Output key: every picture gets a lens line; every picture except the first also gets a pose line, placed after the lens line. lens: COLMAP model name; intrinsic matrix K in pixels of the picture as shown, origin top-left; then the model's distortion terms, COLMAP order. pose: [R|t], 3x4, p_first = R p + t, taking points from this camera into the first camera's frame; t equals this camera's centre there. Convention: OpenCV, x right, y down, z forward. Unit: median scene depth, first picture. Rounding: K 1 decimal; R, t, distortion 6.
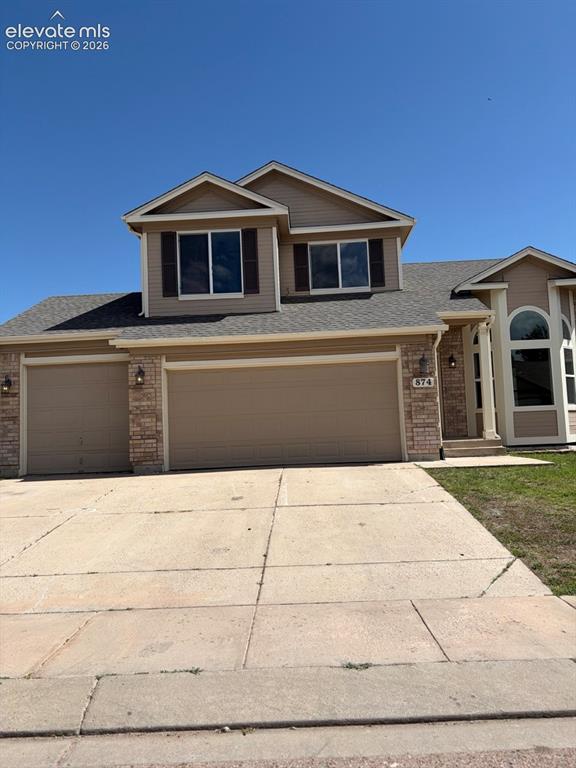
lens RADIAL K [[576.9, 0, 287.7], [0, 576.9, 394.7], [0, 0, 1]] dist [0.003217, -0.000799]
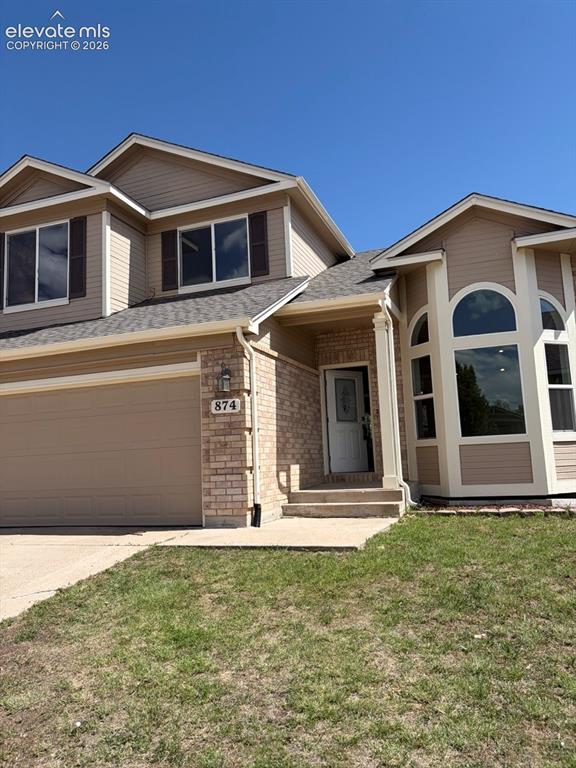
lens RADIAL K [[584.0, 0, 288.0], [0, 584.0, 384.0], [0, 0, 1]] dist [-0.000755, -0.005135]
pose [[0.952471, -0.040599, -0.301913, 0.418103], [0.023282, 0.997882, -0.060739, -0.003441], [0.303740, 0.050823, 0.951399, 0.318219]]
